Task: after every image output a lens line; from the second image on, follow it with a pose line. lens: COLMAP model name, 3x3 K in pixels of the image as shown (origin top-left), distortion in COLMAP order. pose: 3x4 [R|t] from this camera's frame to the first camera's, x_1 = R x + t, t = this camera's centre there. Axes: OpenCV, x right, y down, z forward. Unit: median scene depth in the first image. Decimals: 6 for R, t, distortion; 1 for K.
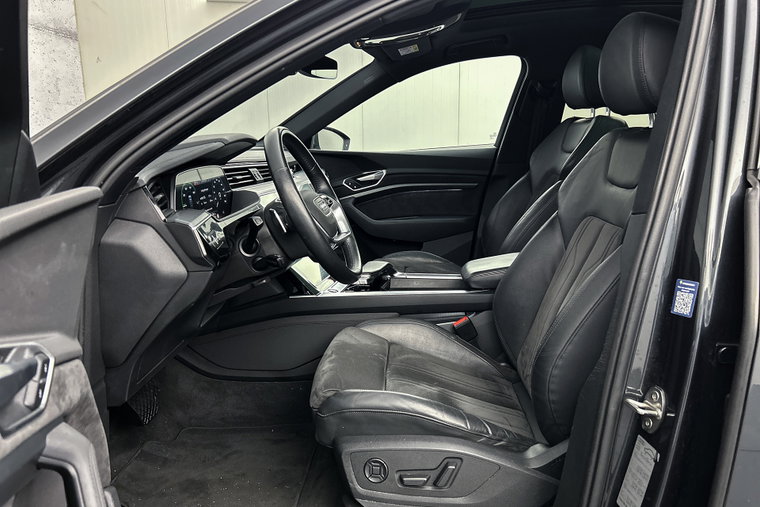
lens RADIAL K [[577.5, 0, 381.8], [0, 577.5, 254.4], [0, 0, 1]] dist [0.041302, -0.052401]
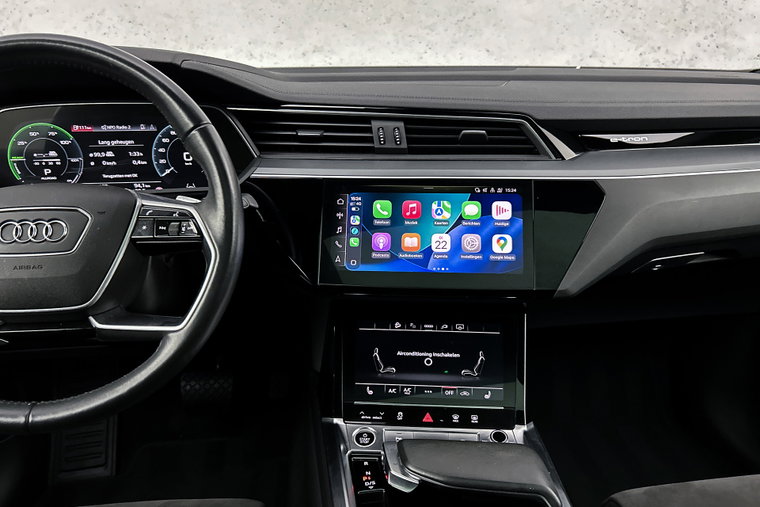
lens RADIAL K [[577.5, 0, 385.5], [0, 577.5, 253.9], [0, 0, 1]] dist [0.041302, -0.052401]
pose [[0.168000, 0.367160, -0.914860, 0.182261], [-0.208180, 0.920334, 0.331128, -0.143548], [0.963554, 0.134827, 0.231052, 0.626458]]
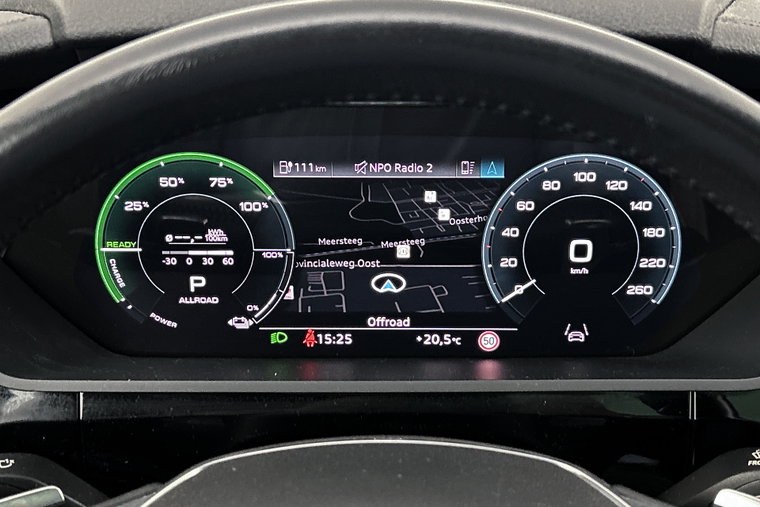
lens RADIAL K [[1151.0, 0, 378.3], [0, 1151.0, 254.8], [0, 0, 1]] dist [0.172526, 0.000000]
pose [[0.051655, 0.437339, -0.897812, 0.042476], [-0.207963, 0.884014, 0.418653, -0.148363], [0.976772, 0.165086, 0.136614, 0.515478]]
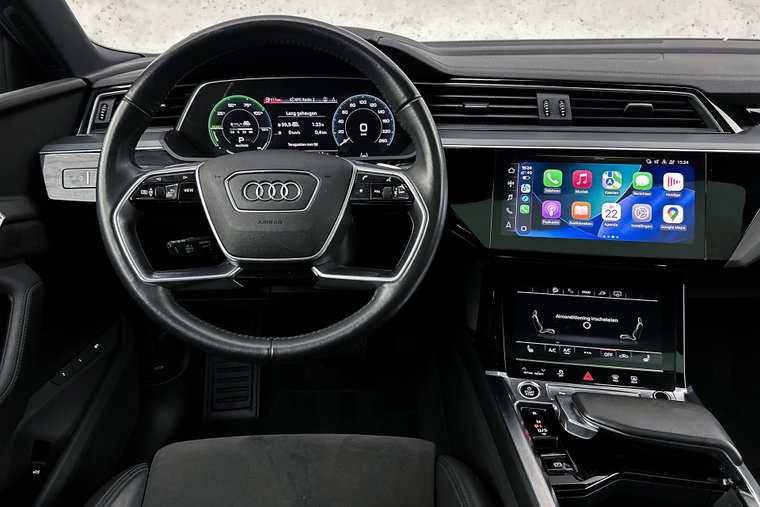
lens RADIAL K [[577.5, 0, 382.7], [0, 577.5, 254.9], [0, 0, 1]] dist [0.041302, -0.052401]
pose [[0.056830, 0.412933, -0.908987, 0.199768], [-0.197016, 0.897193, 0.395258, -0.134602], [0.978752, 0.156623, 0.132342, 0.562791]]
